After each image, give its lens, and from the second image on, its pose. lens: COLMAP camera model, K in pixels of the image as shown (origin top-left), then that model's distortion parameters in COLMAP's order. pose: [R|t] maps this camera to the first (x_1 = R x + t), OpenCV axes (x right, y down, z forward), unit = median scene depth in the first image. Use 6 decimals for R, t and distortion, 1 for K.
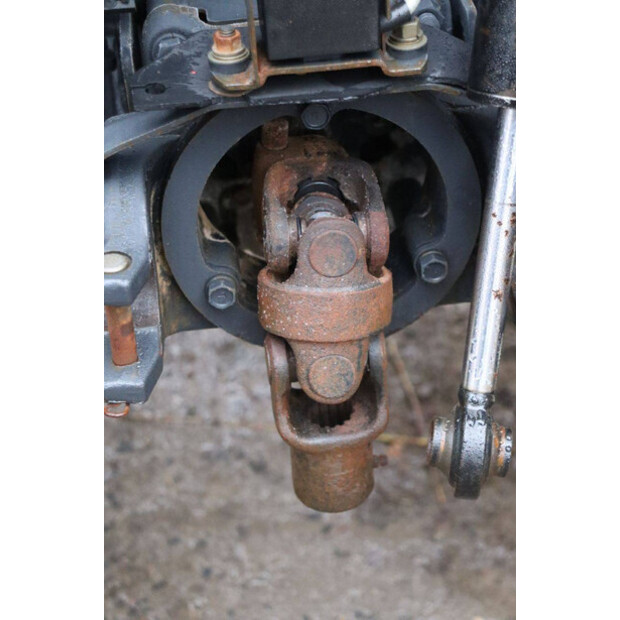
lens RADIAL K [[1431.0, 0, 310.2], [0, 1431.0, 308.7], [0, 0, 1]] dist [0.405150, 0.000000]
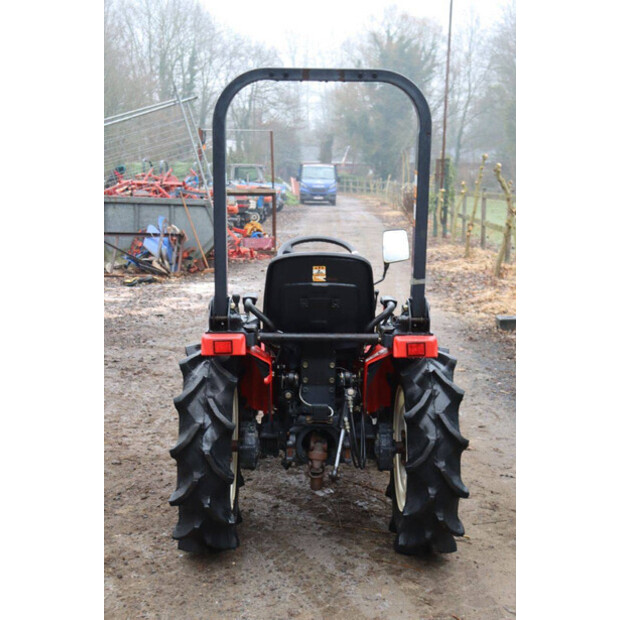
lens RADIAL K [[866.0, 0, 308.7], [0, 866.0, 310.8], [0, 0, 1]] dist [0.068116, 0.000000]
pose [[0.991833, 0.092987, -0.087300, 0.275497], [-0.122033, 0.890902, -0.437494, 1.239520], [0.037095, 0.444574, 0.894974, -3.179820]]
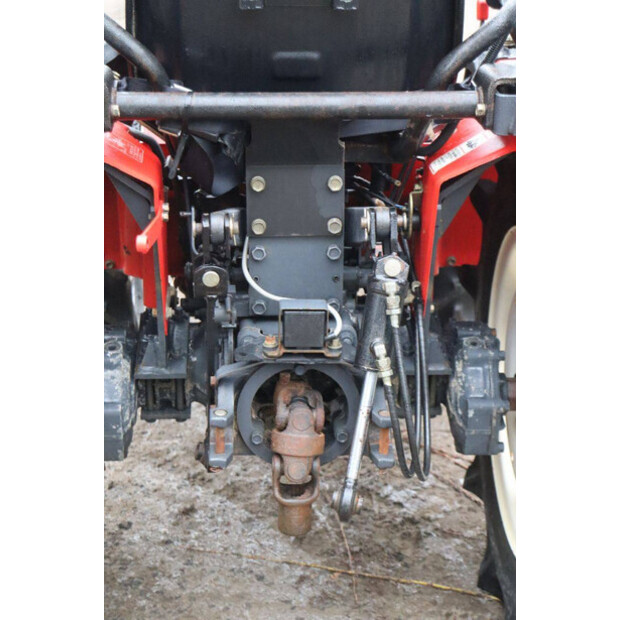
lens RADIAL K [[1431.0, 0, 310.5], [0, 1431.0, 307.8], [0, 0, 1]] dist [0.405150, 0.000000]
pose [[0.995582, 0.090406, -0.025361, 0.075642], [-0.093841, 0.967232, -0.235915, 0.358590], [0.003201, 0.237253, 0.971443, -1.519650]]
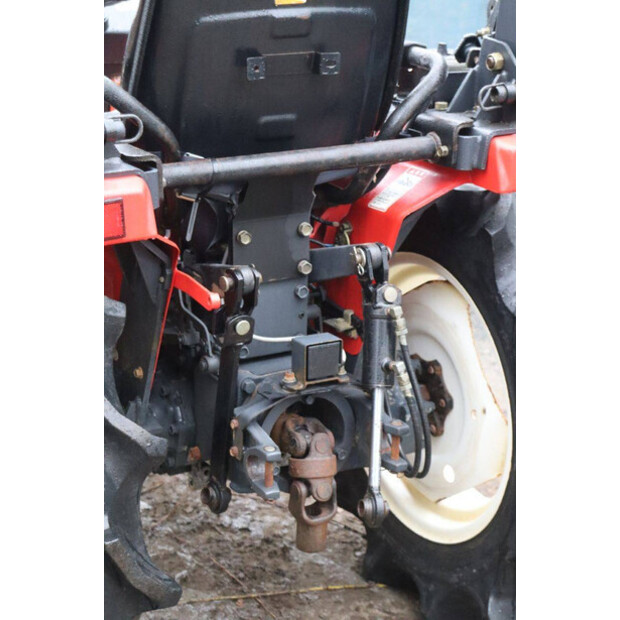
lens RADIAL K [[1431.0, 0, 309.9], [0, 1431.0, 309.3], [0, 0, 1]] dist [0.405150, 0.000000]
pose [[0.907612, -0.048655, 0.416982, -1.136999], [0.167411, 0.952816, -0.253210, 0.406634], [-0.384987, 0.299624, 0.872932, -1.518284]]
